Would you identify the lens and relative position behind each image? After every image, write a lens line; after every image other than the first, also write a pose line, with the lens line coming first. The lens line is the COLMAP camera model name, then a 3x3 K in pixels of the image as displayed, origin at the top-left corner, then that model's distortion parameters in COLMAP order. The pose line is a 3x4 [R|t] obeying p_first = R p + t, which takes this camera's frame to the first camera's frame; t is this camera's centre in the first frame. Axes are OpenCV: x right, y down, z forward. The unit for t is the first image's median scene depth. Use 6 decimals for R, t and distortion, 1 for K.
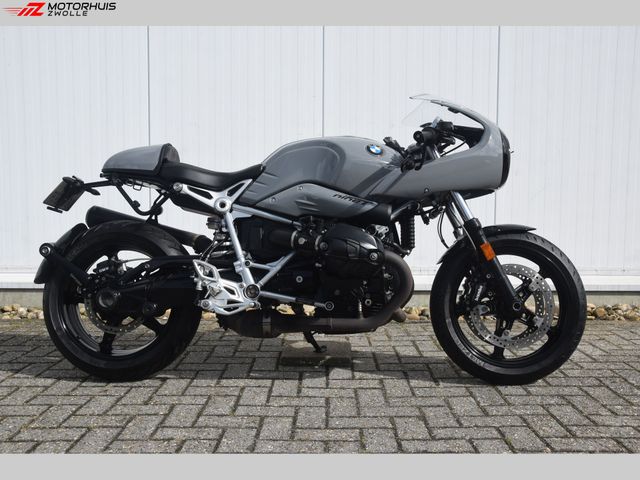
lens RADIAL K [[659.0, 0, 318.1], [0, 659.0, 245.6], [0, 0, 1]] dist [-0.021615, 0.000000]
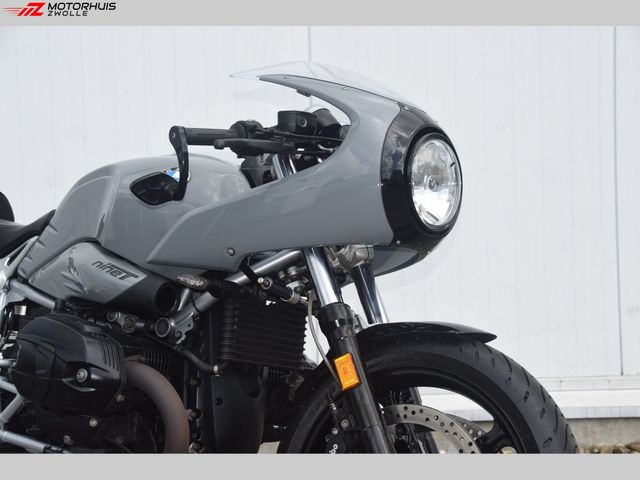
lens RADIAL K [[1235.3, 0, 302.0], [0, 1235.3, 247.6], [0, 0, 1]] dist [0.302415, 0.000000]
pose [[0.811512, -0.021156, -0.583952, 0.759788], [-0.027420, 0.996865, -0.074222, -0.015043], [0.583691, 0.076244, 0.808388, 0.237972]]
